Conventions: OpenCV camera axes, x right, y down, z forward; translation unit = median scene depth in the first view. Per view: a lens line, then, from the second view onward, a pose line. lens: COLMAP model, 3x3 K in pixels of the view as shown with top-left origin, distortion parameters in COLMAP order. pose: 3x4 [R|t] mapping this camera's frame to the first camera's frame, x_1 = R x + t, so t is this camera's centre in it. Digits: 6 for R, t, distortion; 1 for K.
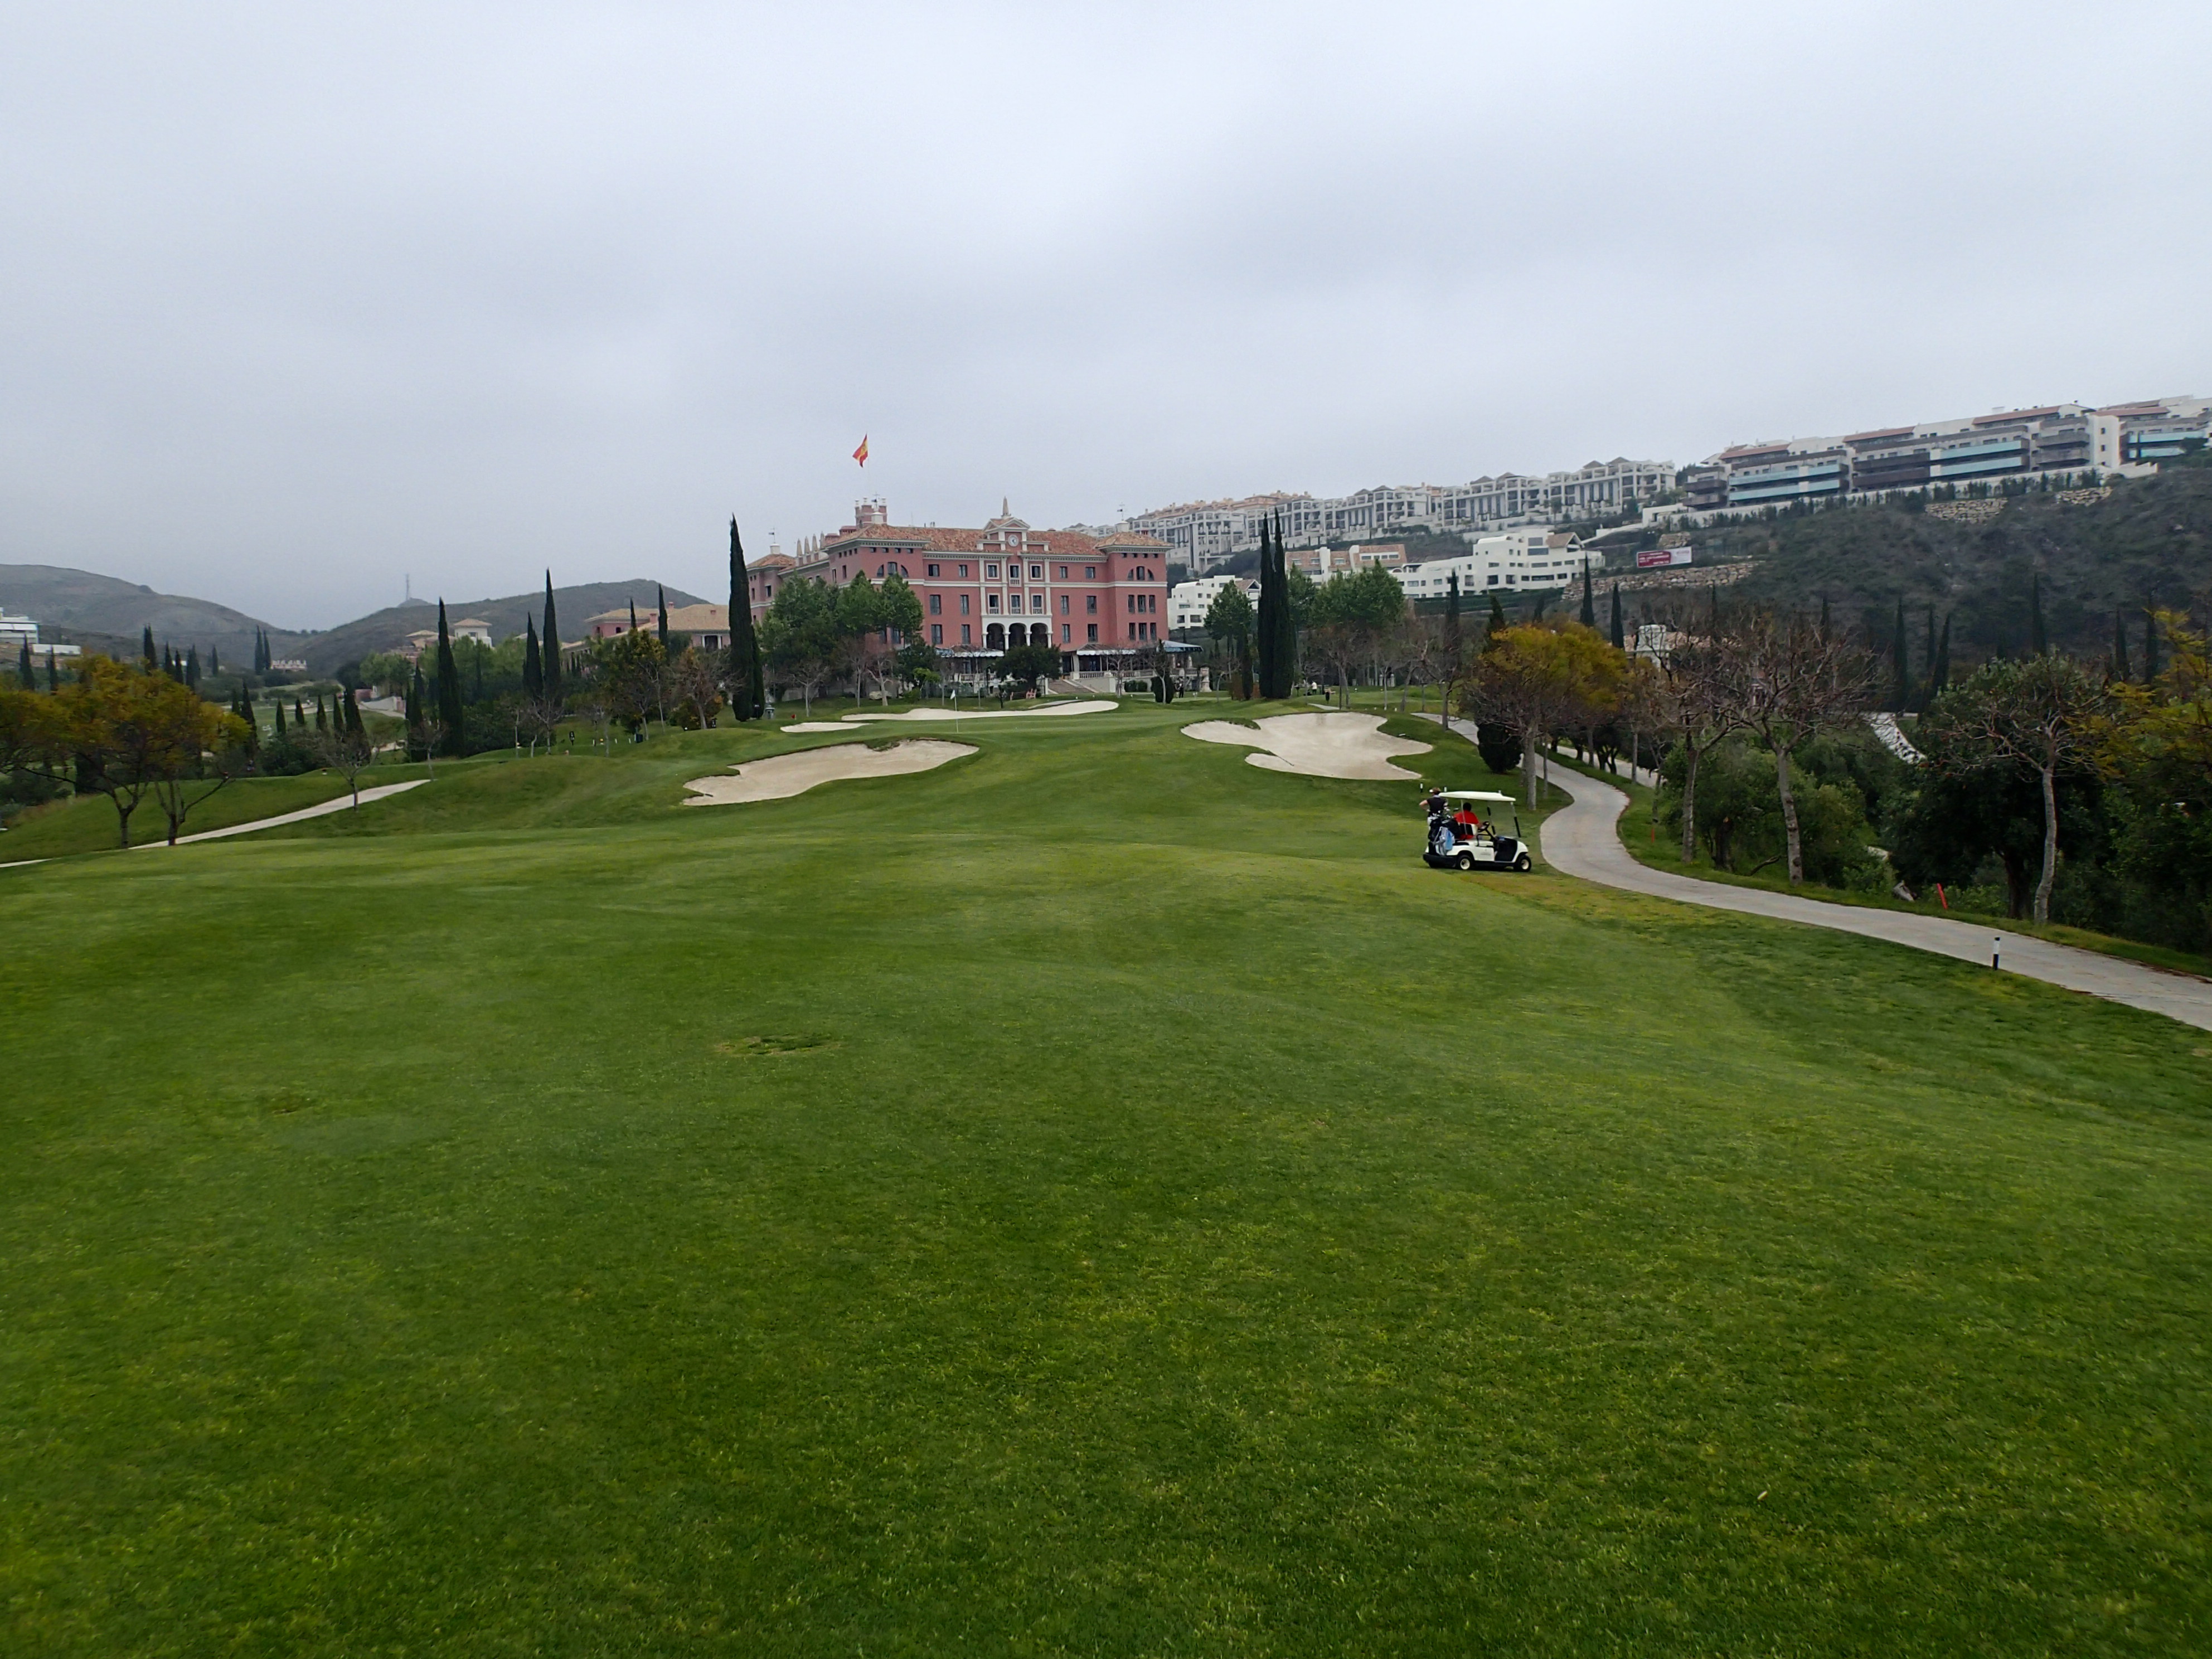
lens RADIAL K [[1609.5, 0, 1105.0], [0, 1609.5, 832.9], [0, 0, 1]] dist [0.004350, -0.003580]
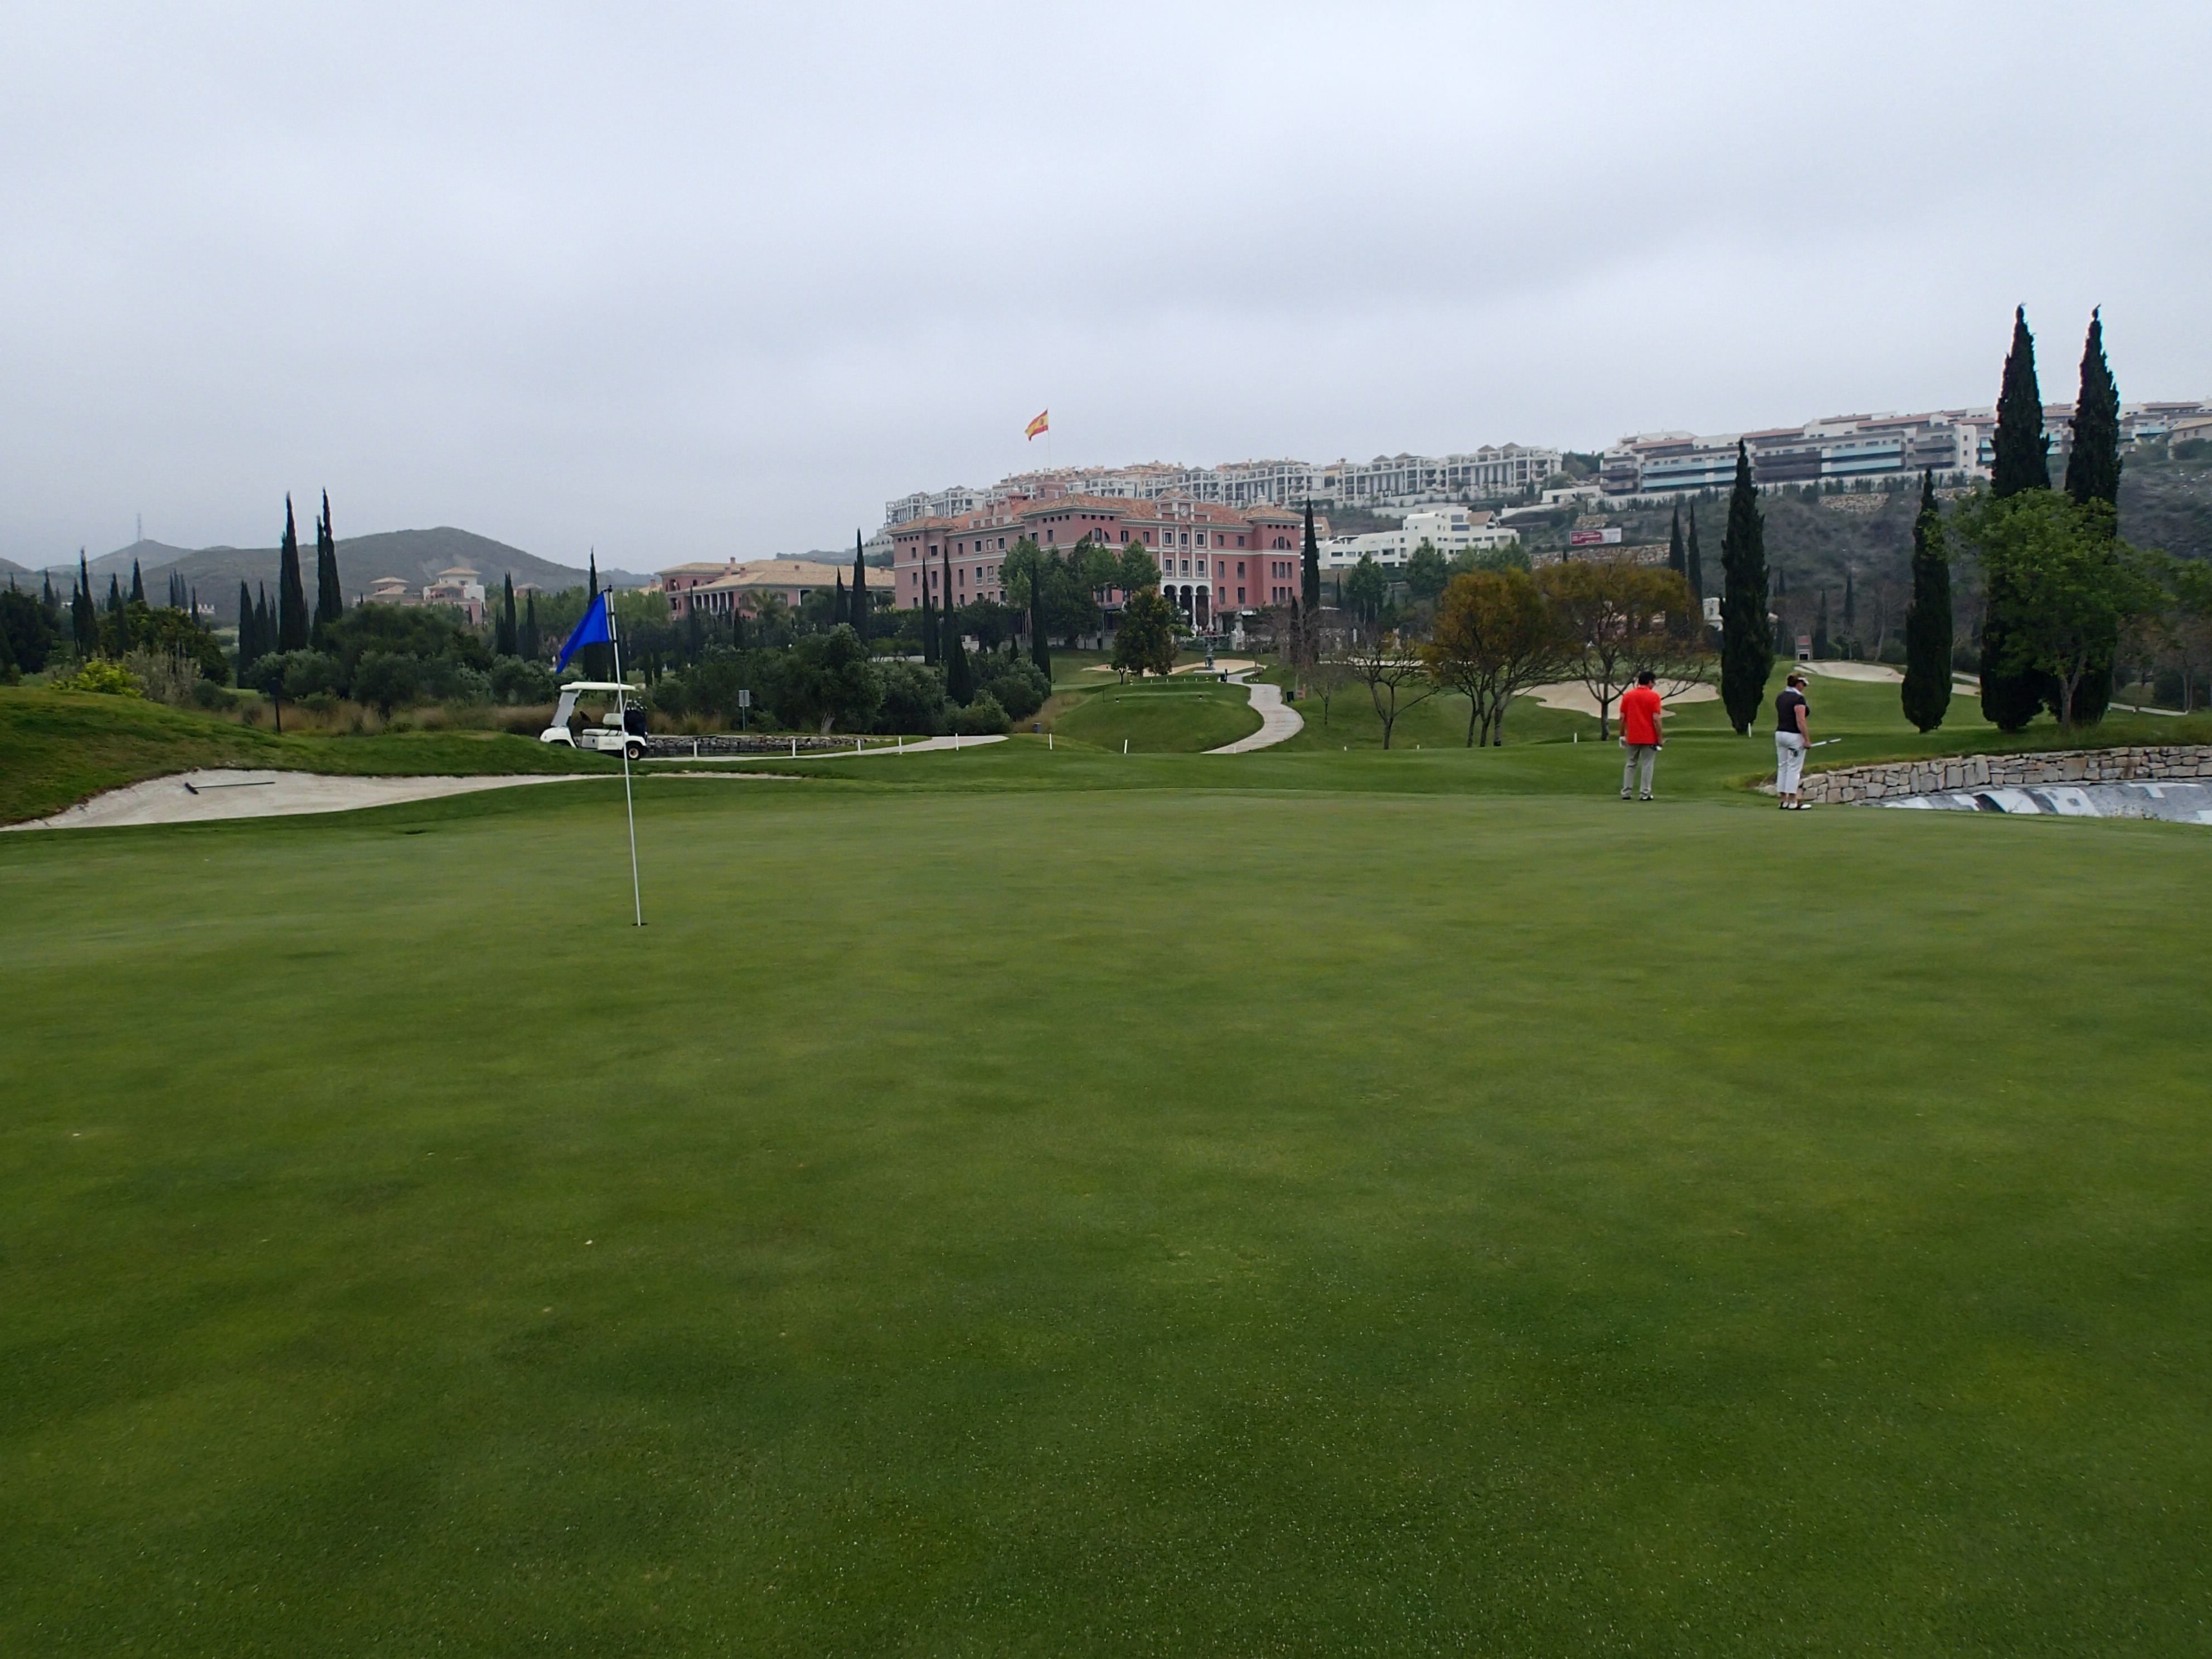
lens RADIAL K [[1609.5, 0, 1107.2], [0, 1609.5, 825.9], [0, 0, 1]] dist [0.004350, -0.003580]
pose [[0.987912, -0.002282, 0.154997, -0.159313], [-0.000573, 0.999831, 0.018376, 0.009177], [-0.155012, -0.018243, 0.987744, -0.055453]]
